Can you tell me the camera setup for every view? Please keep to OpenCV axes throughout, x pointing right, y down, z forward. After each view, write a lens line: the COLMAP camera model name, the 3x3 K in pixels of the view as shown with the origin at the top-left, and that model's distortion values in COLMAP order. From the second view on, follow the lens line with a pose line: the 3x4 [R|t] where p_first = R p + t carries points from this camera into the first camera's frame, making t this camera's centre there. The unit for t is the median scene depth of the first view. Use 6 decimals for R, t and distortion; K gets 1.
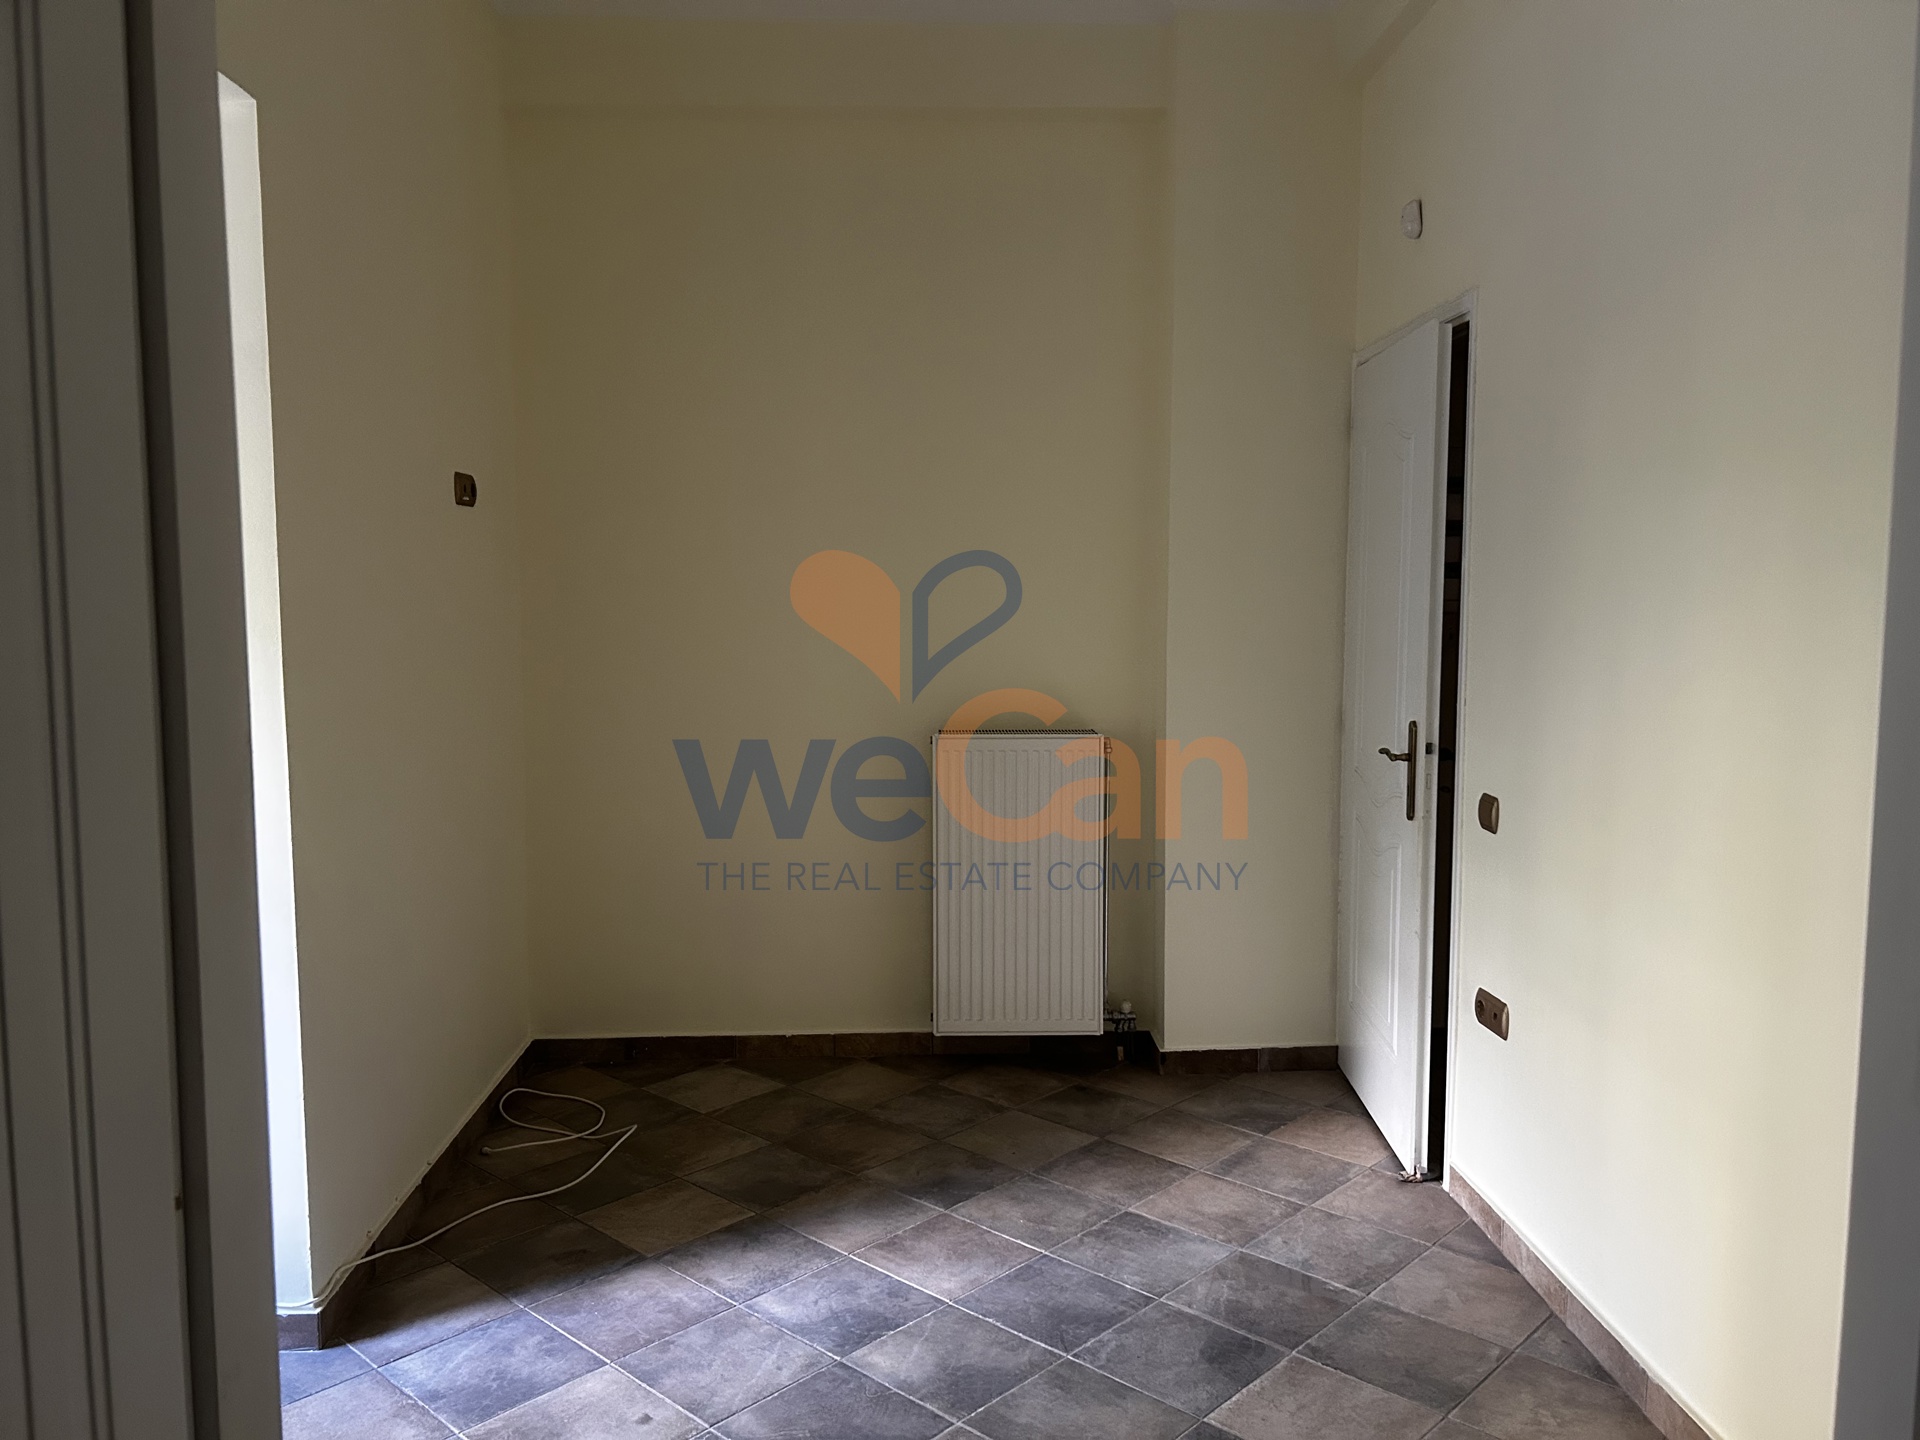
lens RADIAL K [[1452.2, 0, 950.8], [0, 1452.2, 723.1], [0, 0, 1]] dist [0.060909, -0.063529]
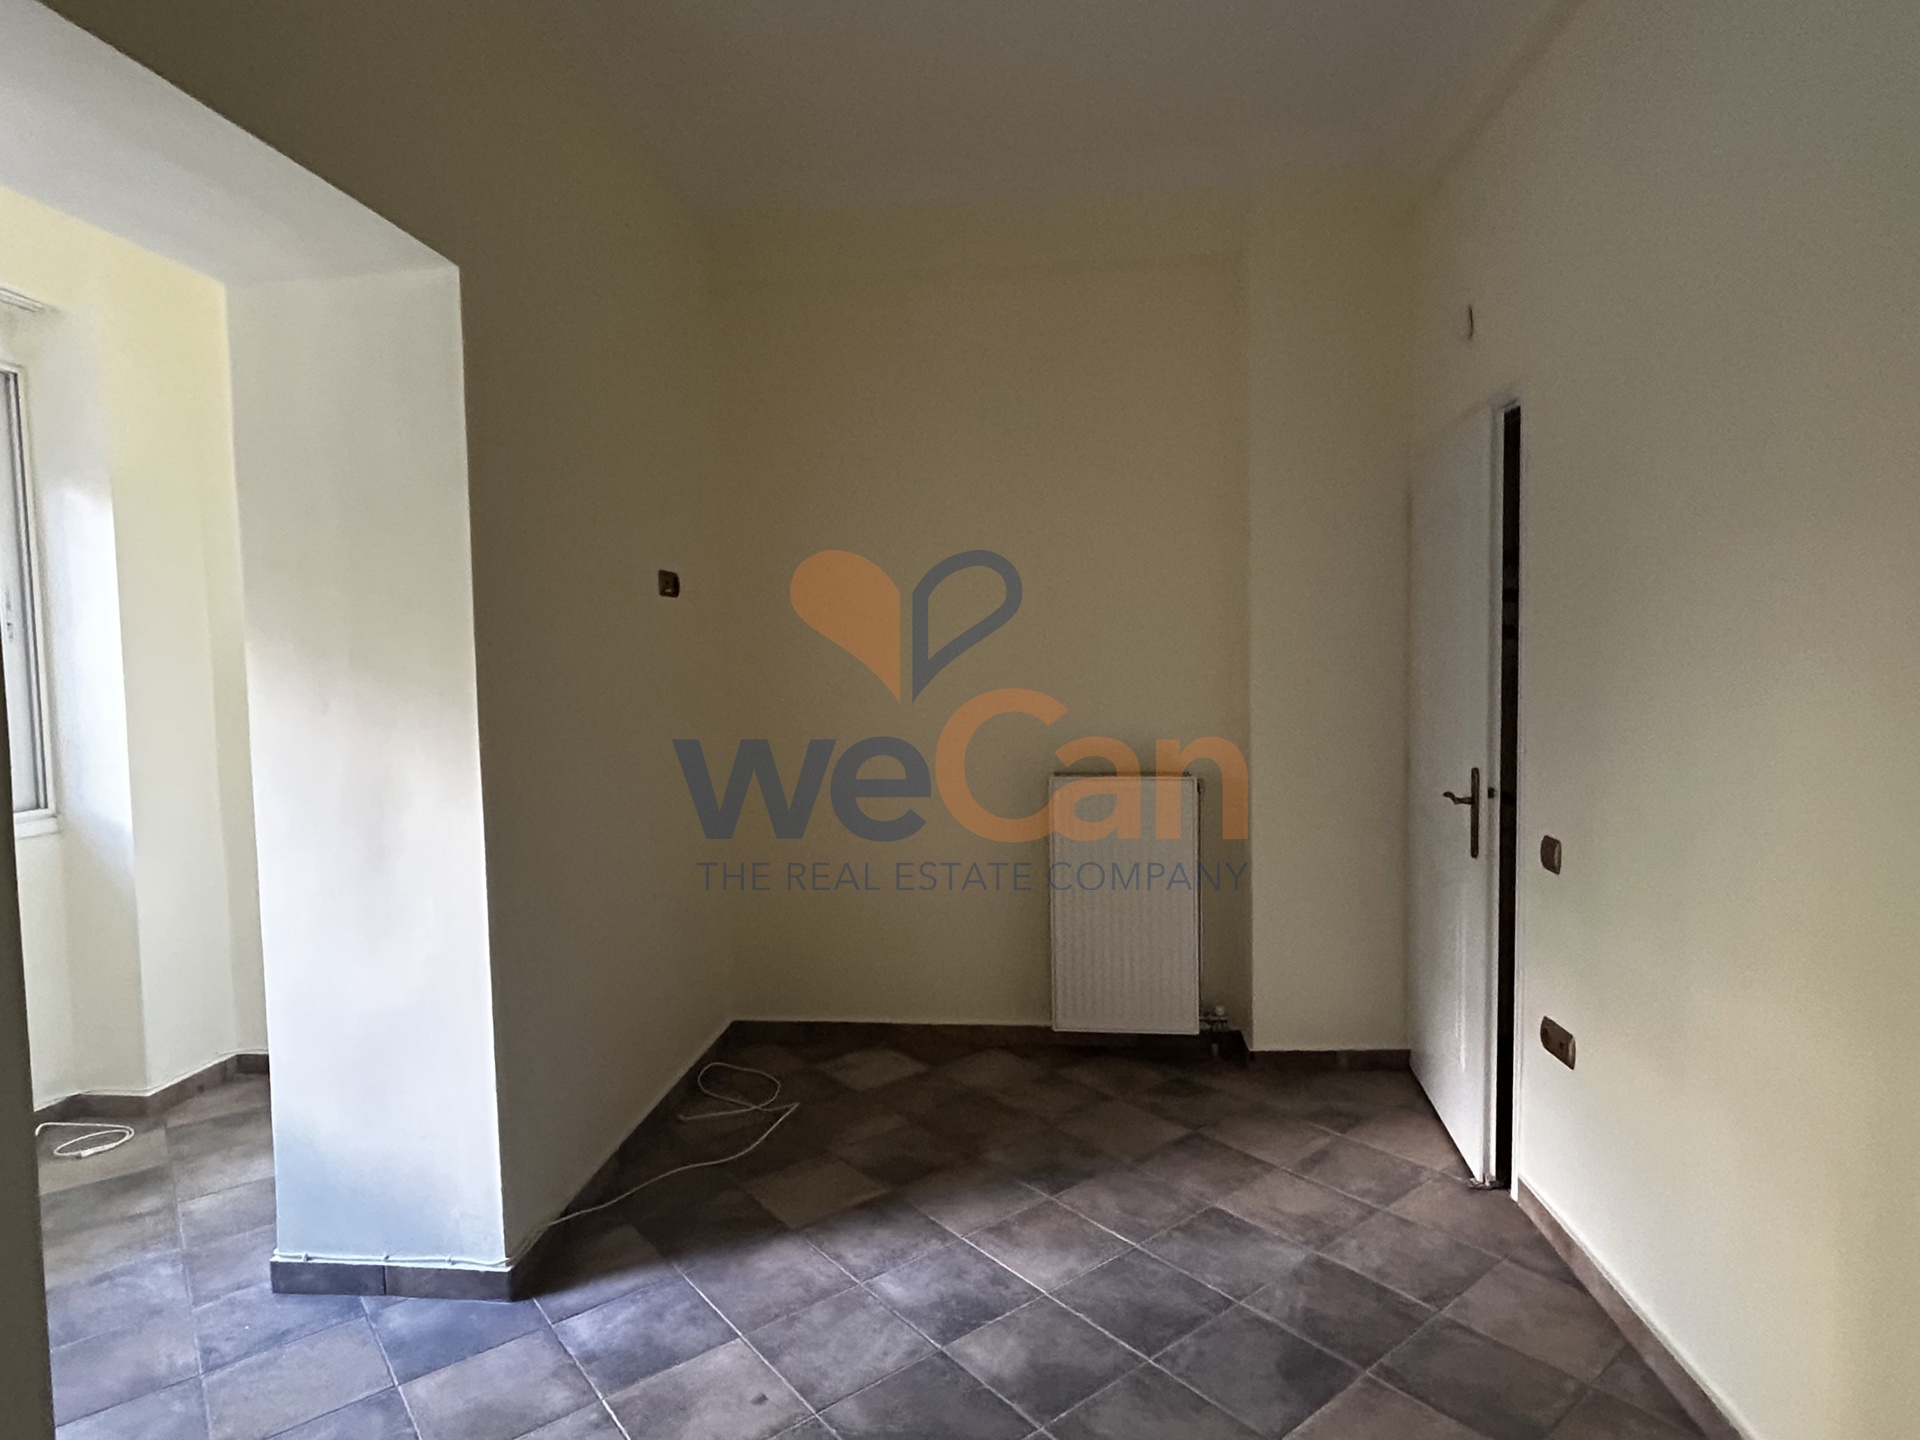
lens RADIAL K [[1046.1, 0, 961.7], [0, 1046.1, 716.0], [0, 0, 1]] dist [-0.000176, 0.004738]
pose [[0.989473, -0.007988, -0.144496, 0.050132], [0.002712, 0.999324, -0.036667, -0.013620], [0.144691, 0.035889, 0.988826, 0.170379]]
